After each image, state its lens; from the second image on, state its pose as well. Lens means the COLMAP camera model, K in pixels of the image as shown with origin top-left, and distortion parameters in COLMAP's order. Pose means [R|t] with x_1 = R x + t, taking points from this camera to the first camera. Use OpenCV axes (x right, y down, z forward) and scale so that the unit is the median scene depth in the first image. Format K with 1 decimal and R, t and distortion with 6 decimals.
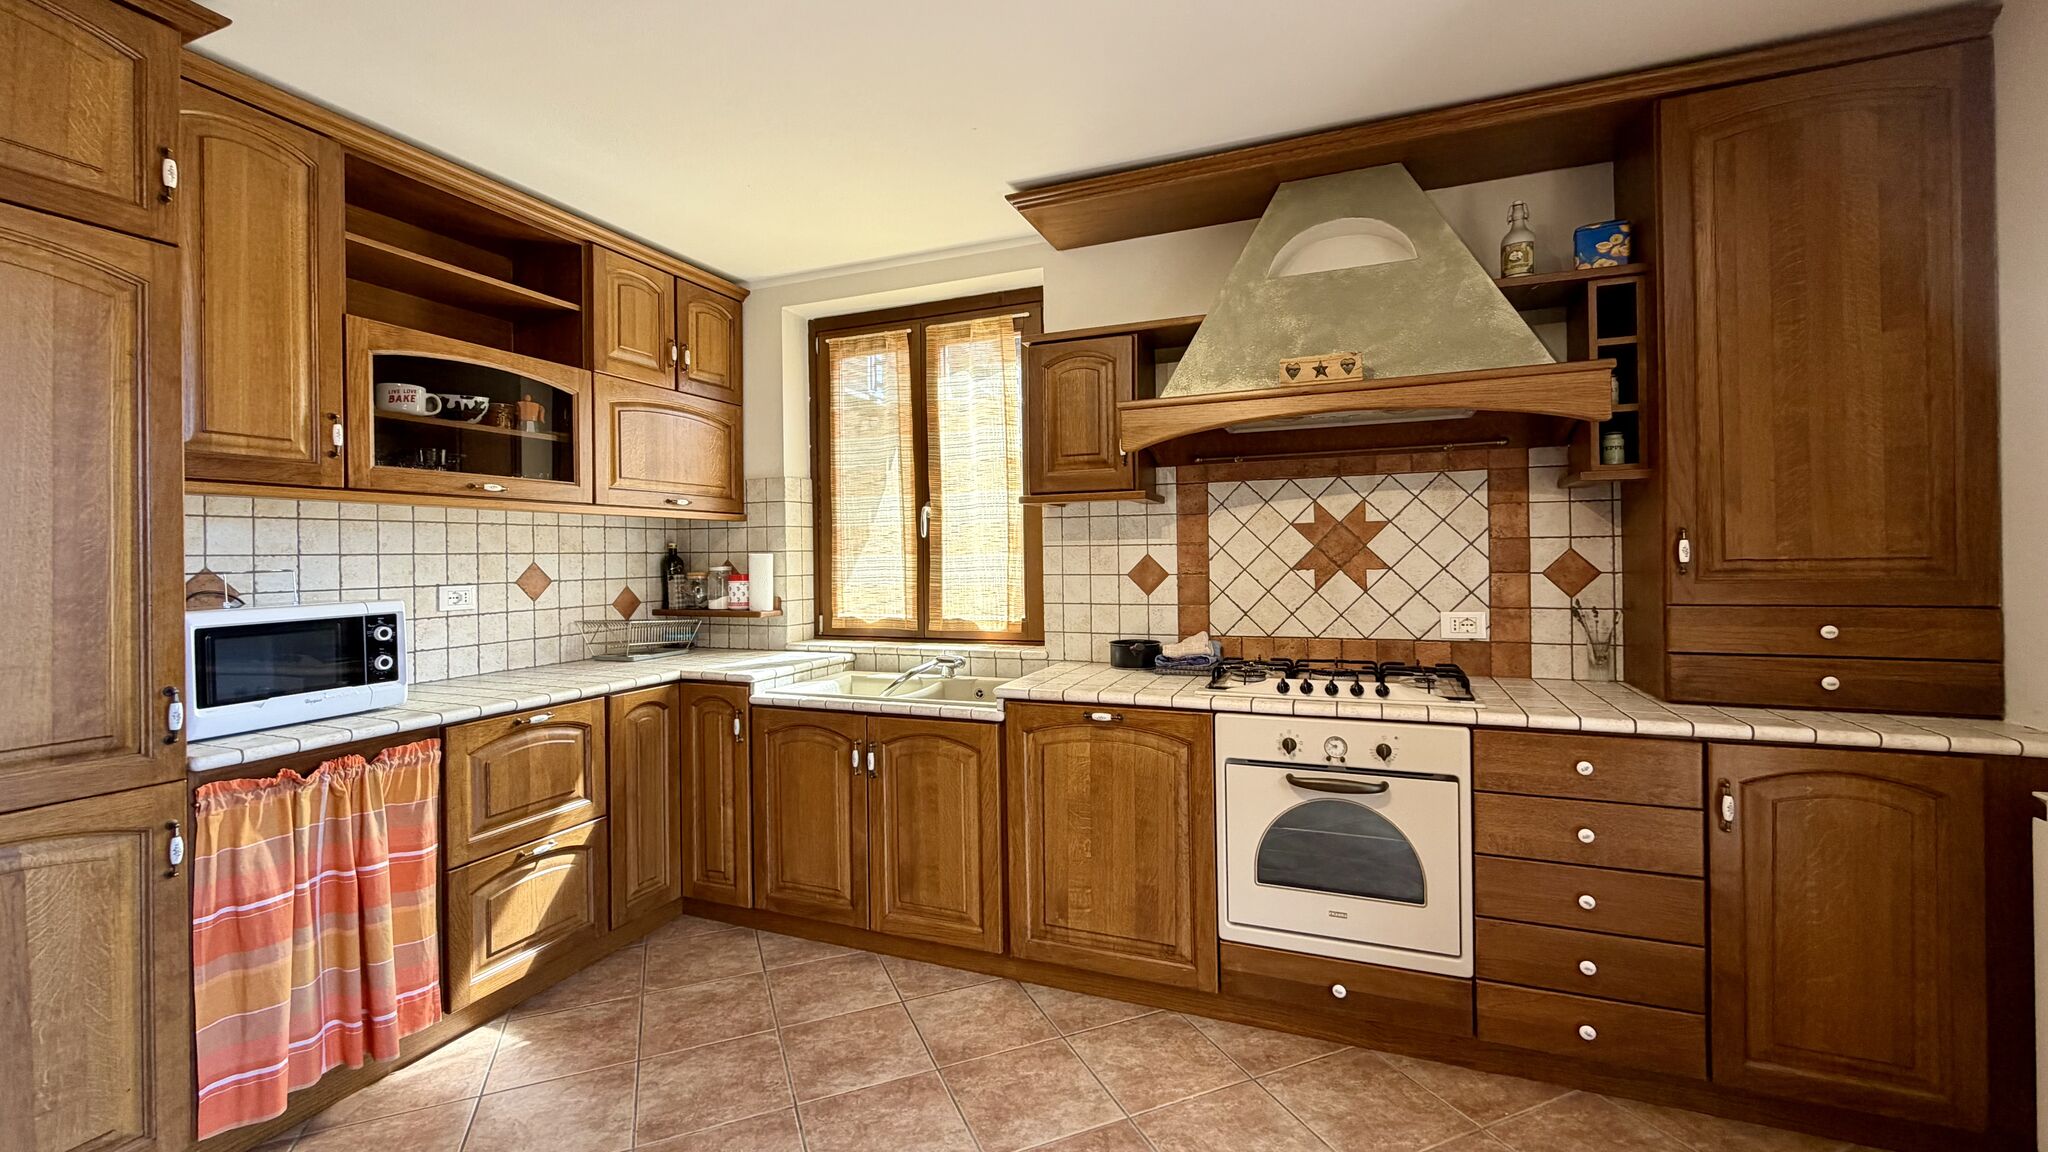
lens RADIAL K [[823.0, 0, 1115.8], [0, 823.0, 555.5], [0, 0, 1]] dist [-0.002777, 0.001013]
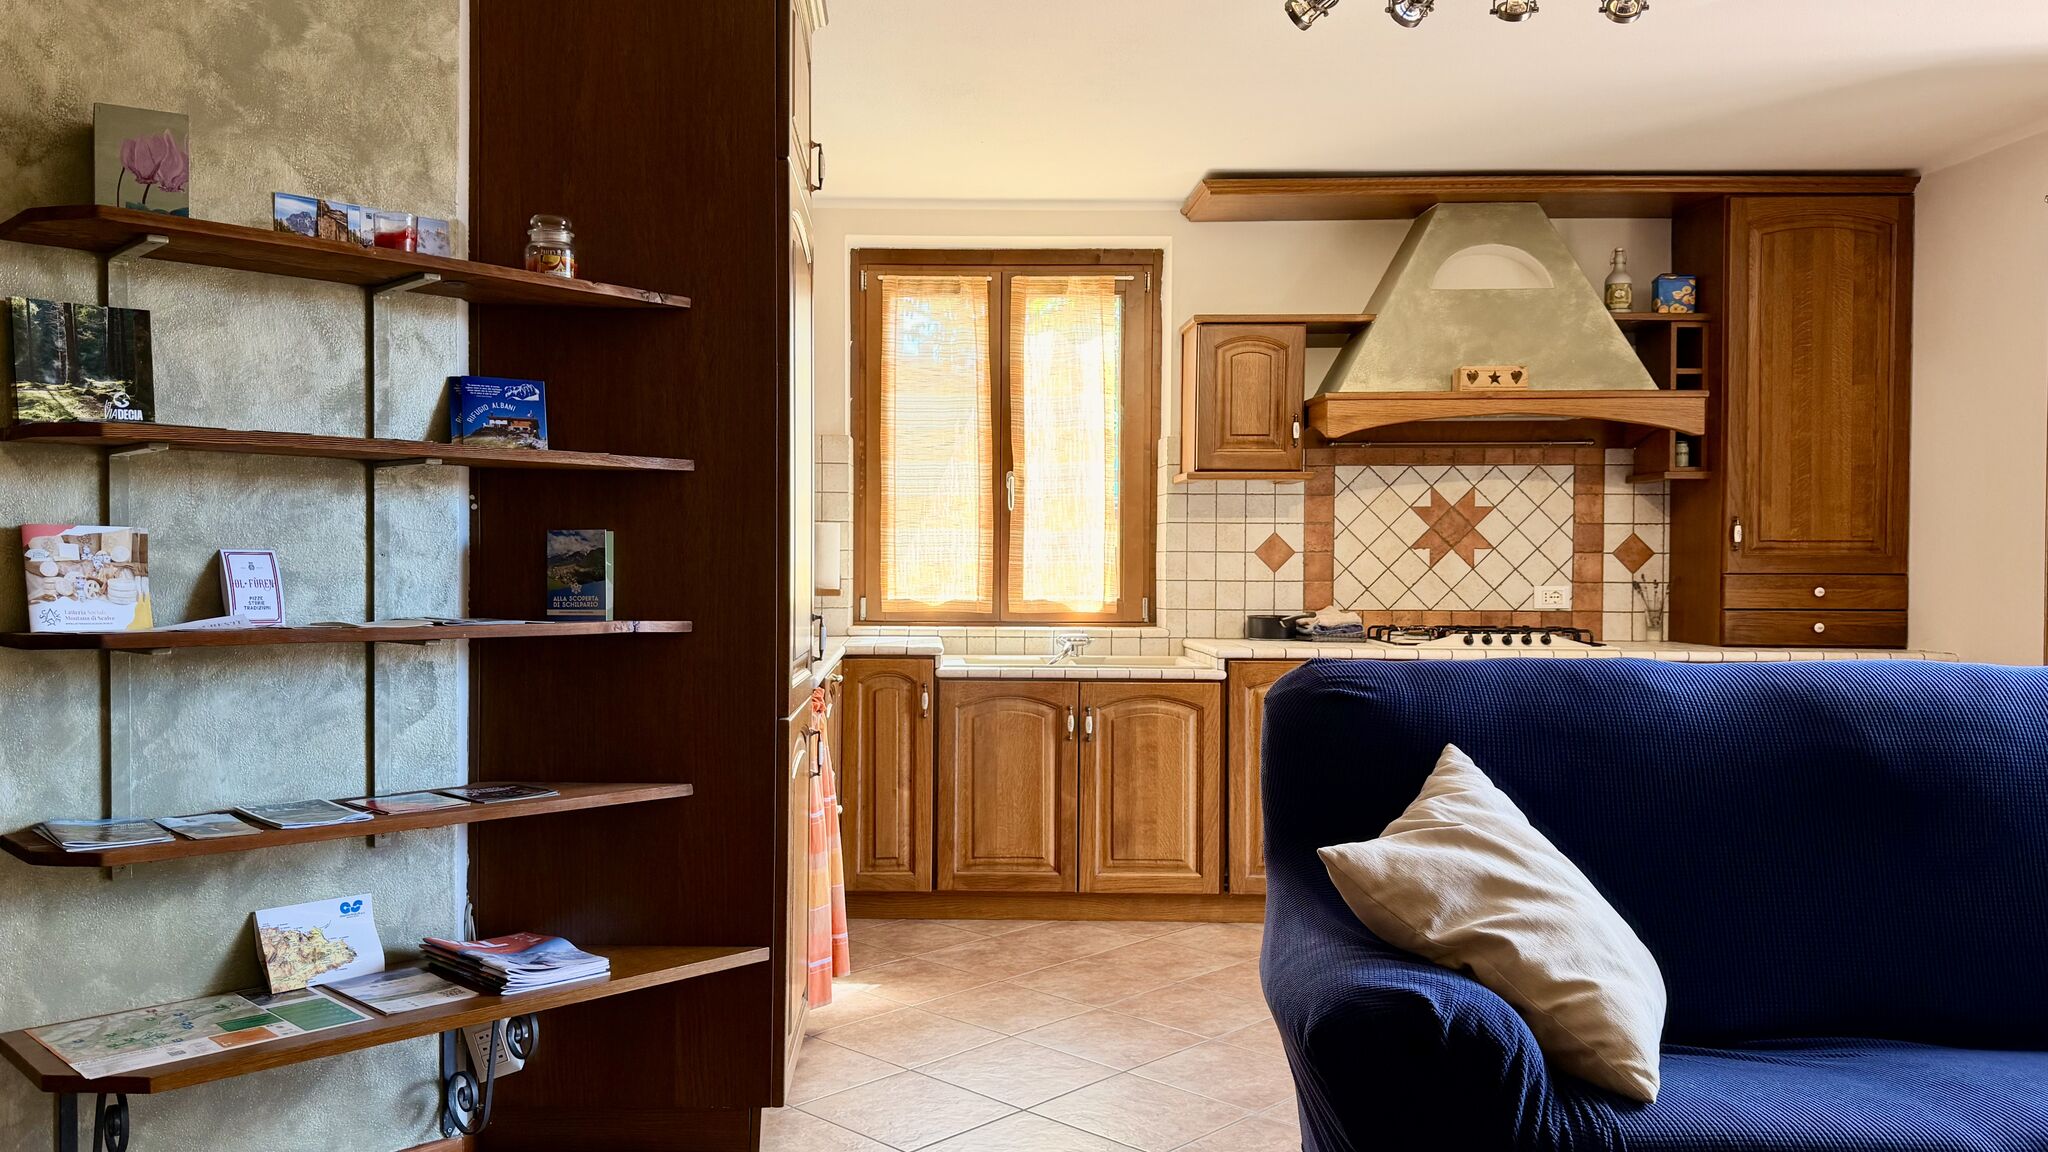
lens RADIAL K [[1494.8, 0, 1059.9], [0, 1494.8, 614.0], [0, 0, 1]] dist [0.062404, -0.080351]
pose [[0.921149, 0.003317, 0.389197, -1.068811], [-0.013727, 0.999618, 0.023970, 0.067796], [-0.388969, -0.027423, 0.920843, -0.709674]]
